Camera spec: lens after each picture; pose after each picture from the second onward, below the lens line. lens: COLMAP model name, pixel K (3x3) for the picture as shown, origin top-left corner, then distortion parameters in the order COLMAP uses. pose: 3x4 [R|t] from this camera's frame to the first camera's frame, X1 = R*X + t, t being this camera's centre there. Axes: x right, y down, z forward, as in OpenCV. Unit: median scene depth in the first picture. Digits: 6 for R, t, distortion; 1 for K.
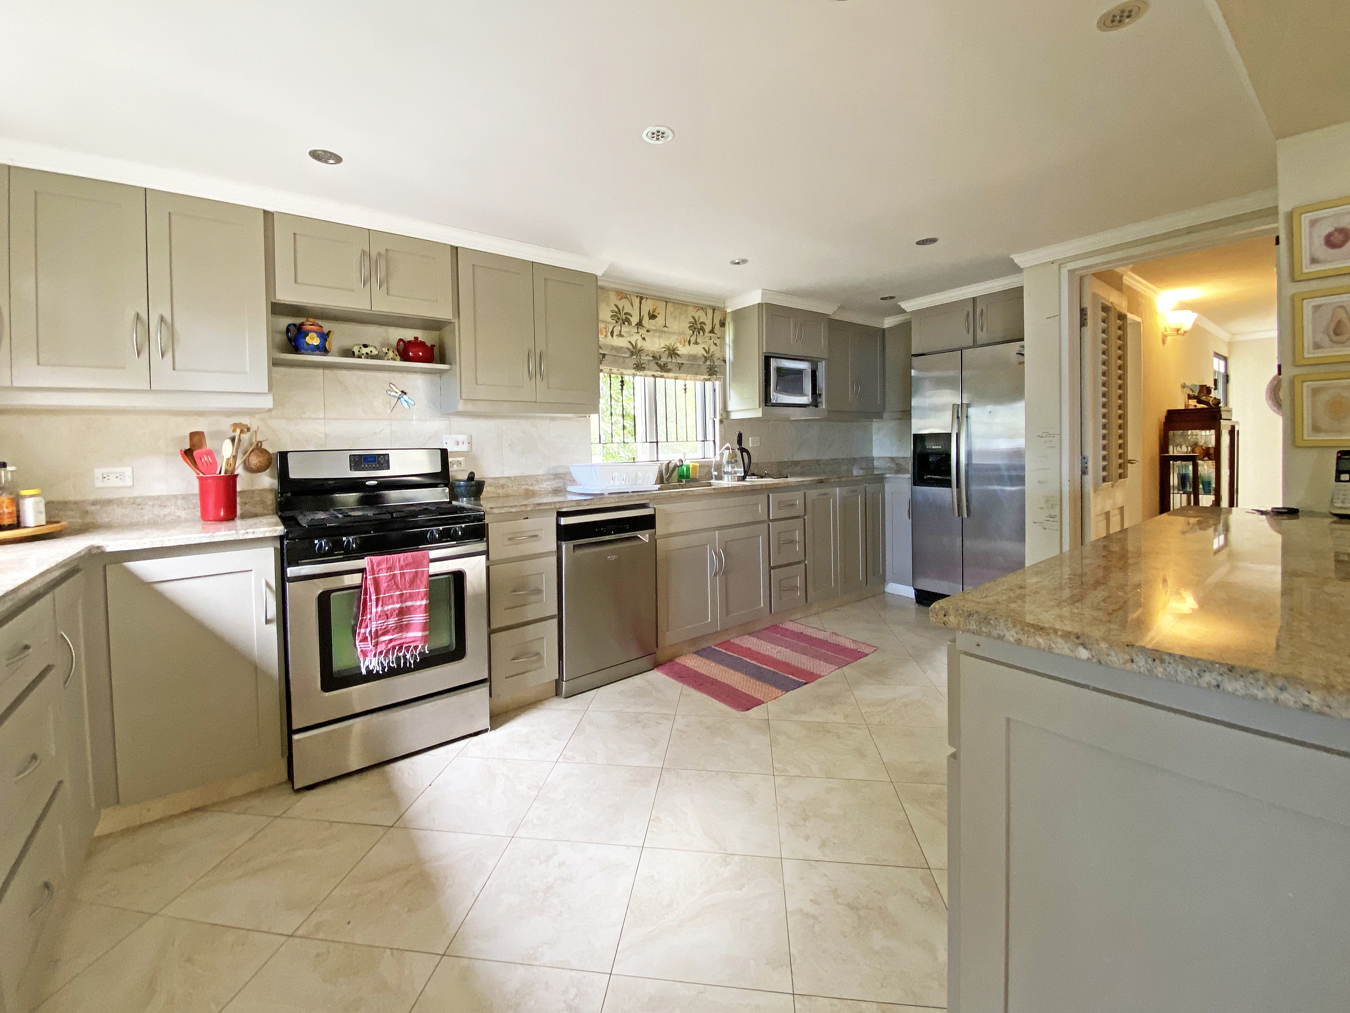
lens RADIAL K [[548.4, 0, 660.6], [0, 548.4, 506.1], [0, 0, 1]] dist [0.017047, -0.000650]
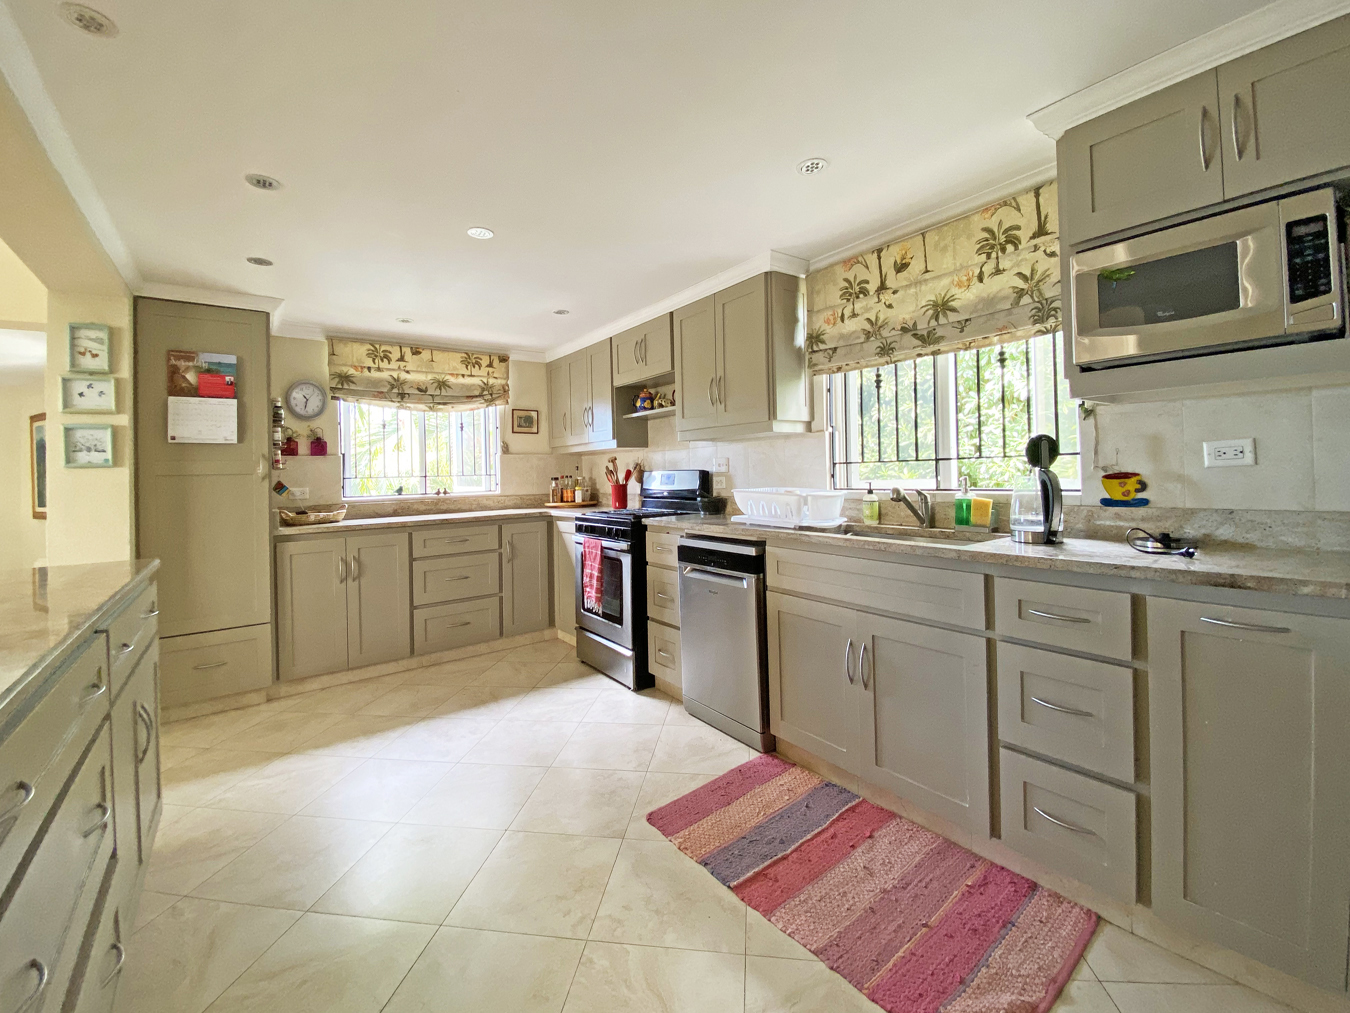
lens RADIAL K [[548.4, 0, 661.5], [0, 548.4, 505.5], [0, 0, 1]] dist [0.017047, -0.000650]
pose [[-0.001632, 0.098707, -0.995115, 0.674325], [-0.056542, 0.993515, 0.098641, -0.116348], [0.998399, 0.056427, 0.003960, 0.745583]]
